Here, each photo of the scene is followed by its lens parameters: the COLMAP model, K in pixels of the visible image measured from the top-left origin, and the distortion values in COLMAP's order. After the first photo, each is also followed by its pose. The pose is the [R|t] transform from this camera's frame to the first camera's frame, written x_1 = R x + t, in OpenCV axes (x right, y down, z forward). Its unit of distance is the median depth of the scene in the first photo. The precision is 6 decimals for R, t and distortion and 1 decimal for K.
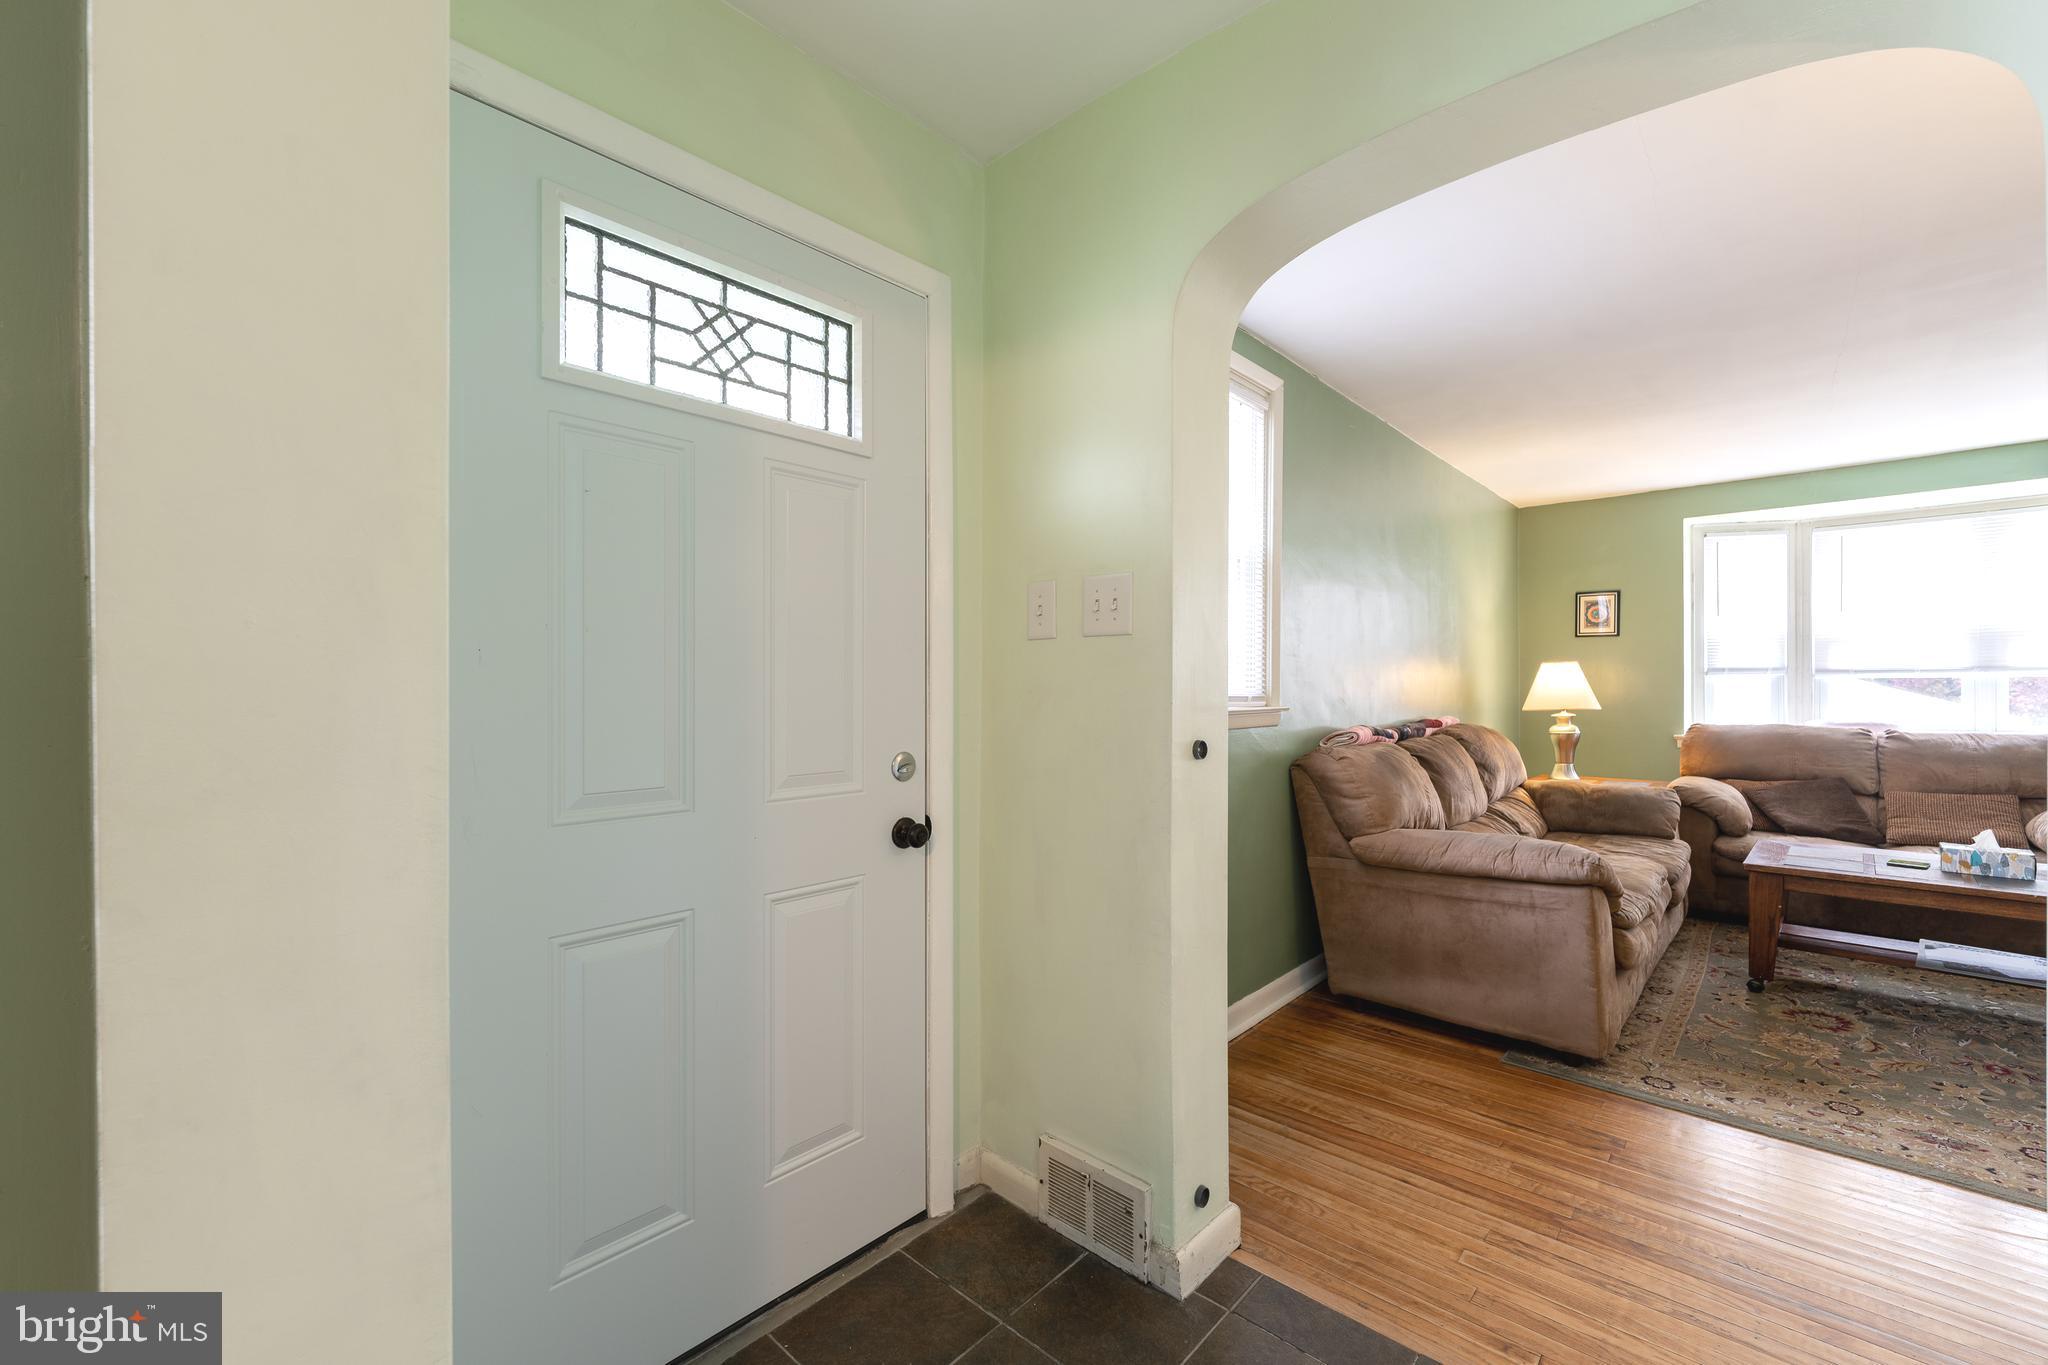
lens RADIAL K [[845.4, 0, 1049.7], [0, 845.4, 684.6], [0, 0, 1]] dist [0.001761, 0.000142]
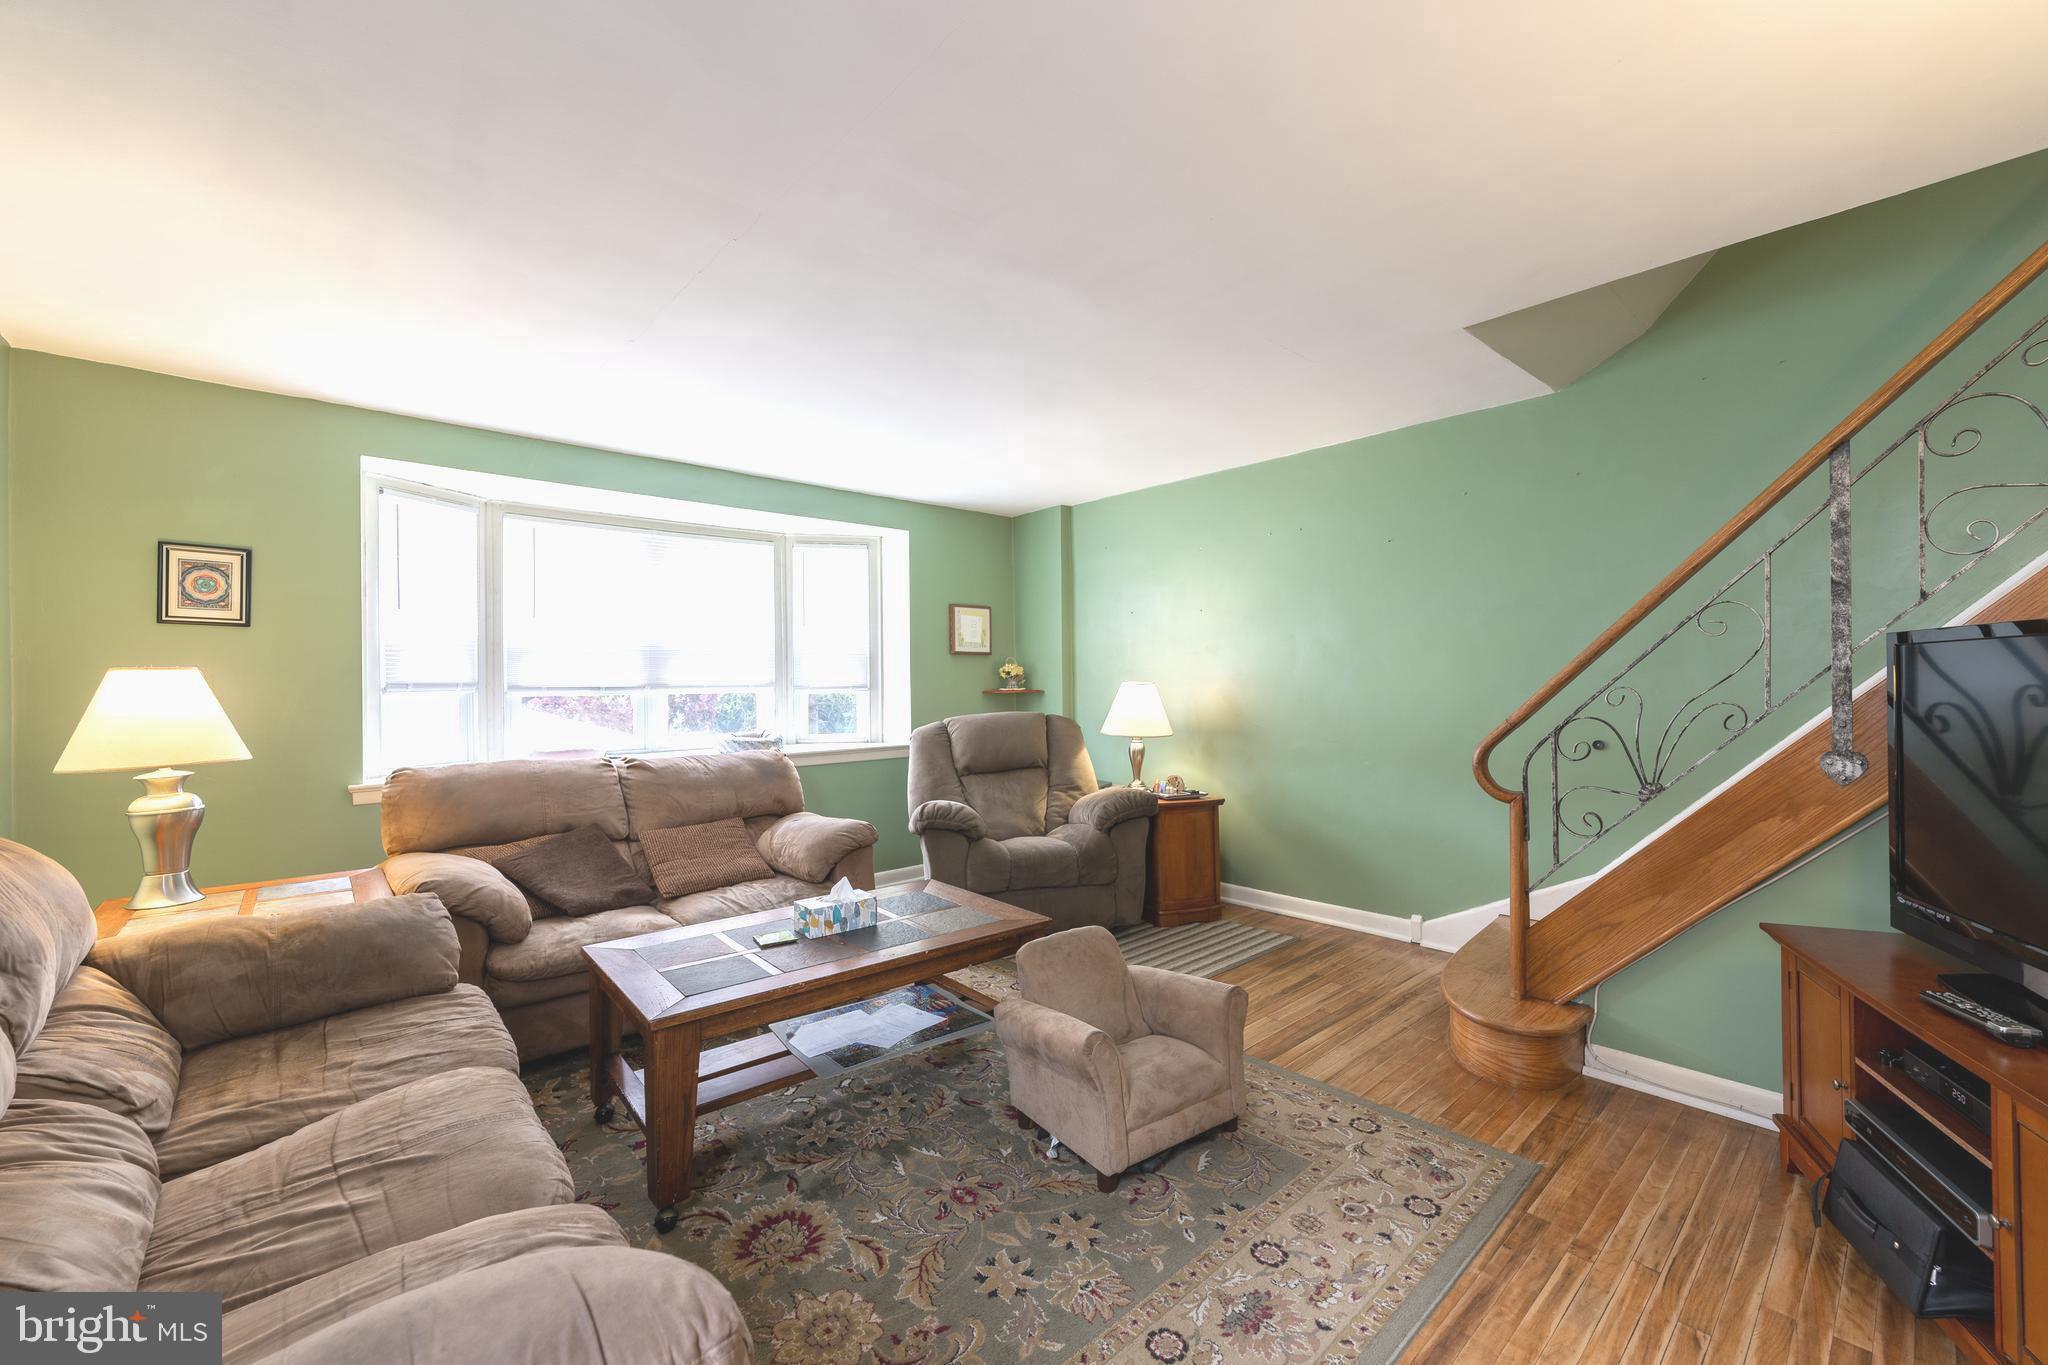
lens RADIAL K [[820.8, 0, 1024.0], [0, 820.8, 682.5], [0, 0, 1]] dist [0.001569, -0.000067]
pose [[0.113245, 0.009634, 0.993520, 0.304093], [0.006921, 0.999921, -0.010485, -0.016112], [-0.993543, 0.008064, 0.113169, 0.731939]]
